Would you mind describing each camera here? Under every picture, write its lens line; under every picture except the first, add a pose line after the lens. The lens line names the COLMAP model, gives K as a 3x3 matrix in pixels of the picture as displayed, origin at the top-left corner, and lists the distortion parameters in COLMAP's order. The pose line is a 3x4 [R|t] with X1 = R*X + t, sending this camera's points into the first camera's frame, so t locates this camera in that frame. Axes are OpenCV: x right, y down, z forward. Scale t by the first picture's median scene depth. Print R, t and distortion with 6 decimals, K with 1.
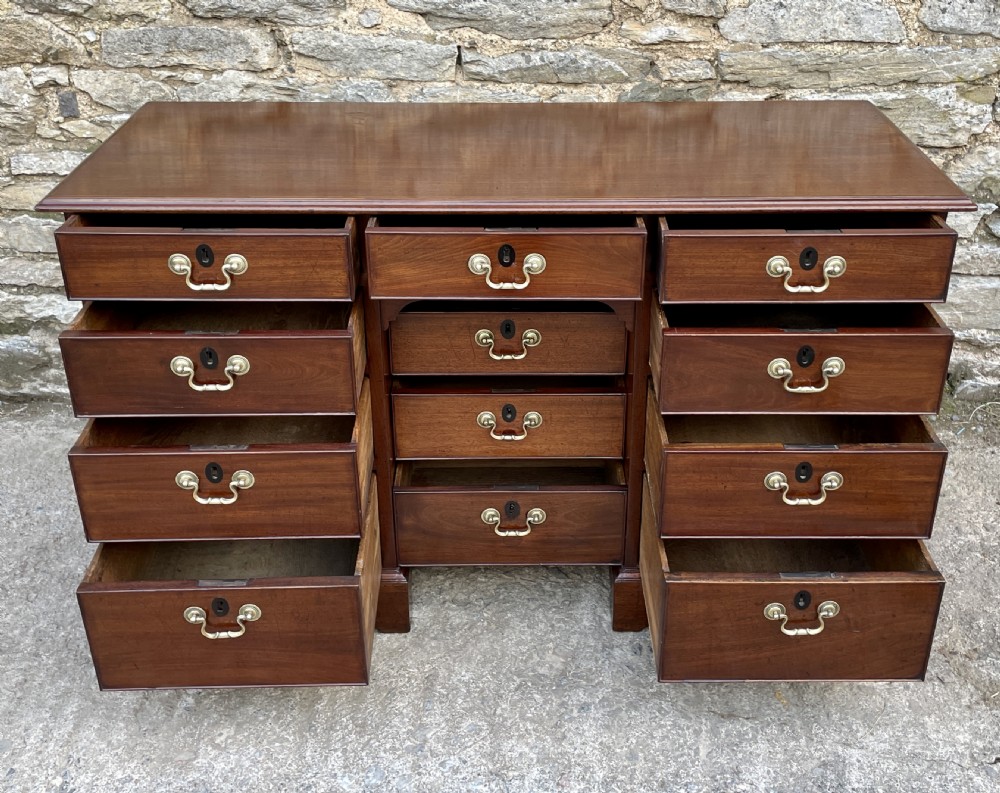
lens RADIAL K [[1128.8, 0, 509.1], [0, 1128.8, 345.7], [0, 0, 1]] dist [0.043121, 0.000000]
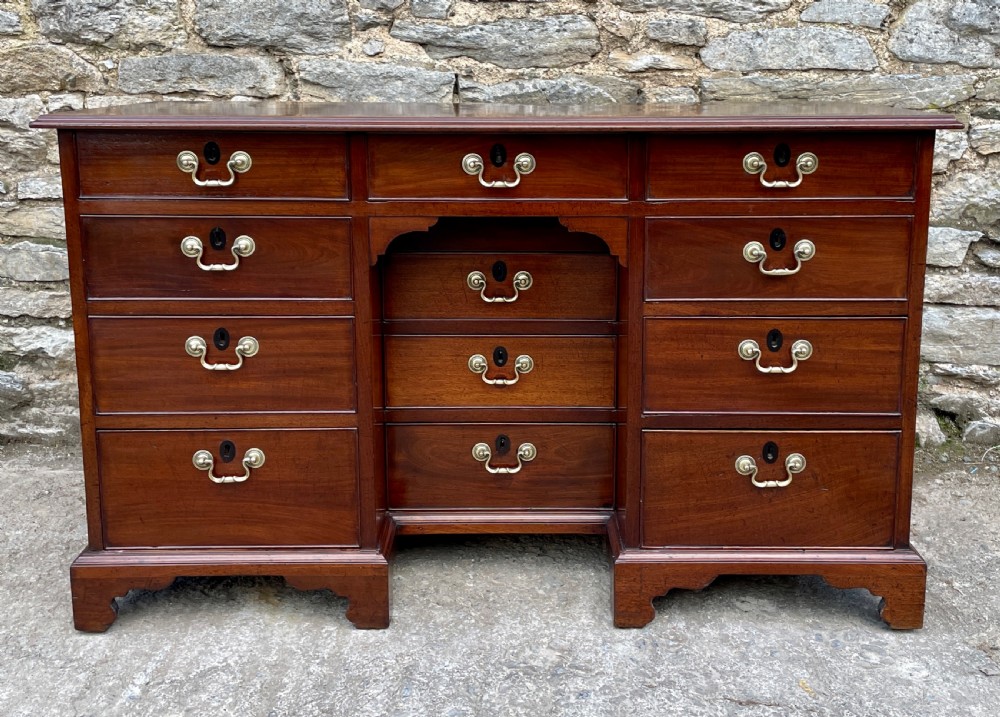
lens RADIAL K [[1090.4, 0, 510.6], [0, 1090.4, 264.7], [0, 0, 1]] dist [0.044786, 0.000000]
pose [[0.999994, 0.003595, 0.000148, 0.007154], [-0.003408, 0.959592, -0.281375, 0.195041], [-0.001154, 0.281373, 0.959598, 0.071031]]
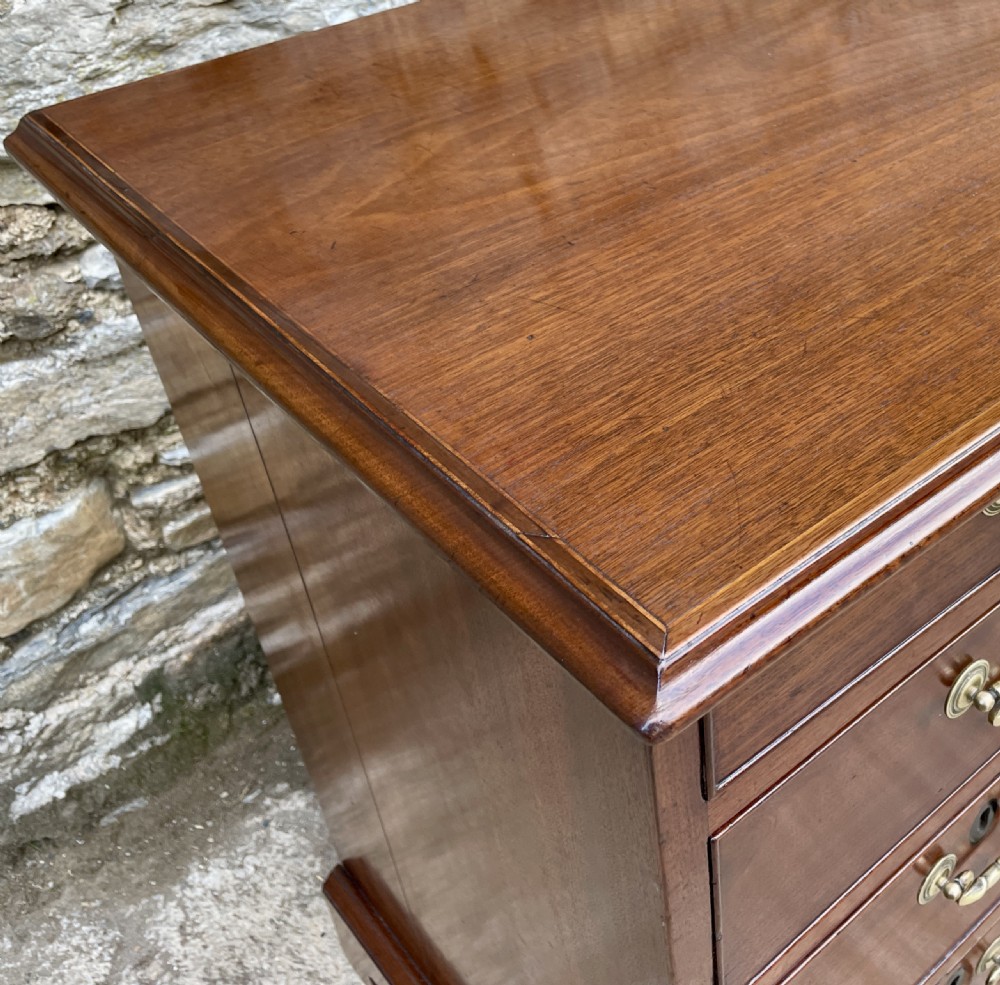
lens RADIAL K [[1220.3, 0, 683.3], [0, 1220.3, 413.3], [0, 0, 1]] dist [0.015499, 0.000000]
pose [[0.750170, -0.421479, 0.509510, -0.355353], [0.331242, 0.906411, 0.262104, -0.159487], [-0.572297, -0.027851, 0.819574, 0.597280]]
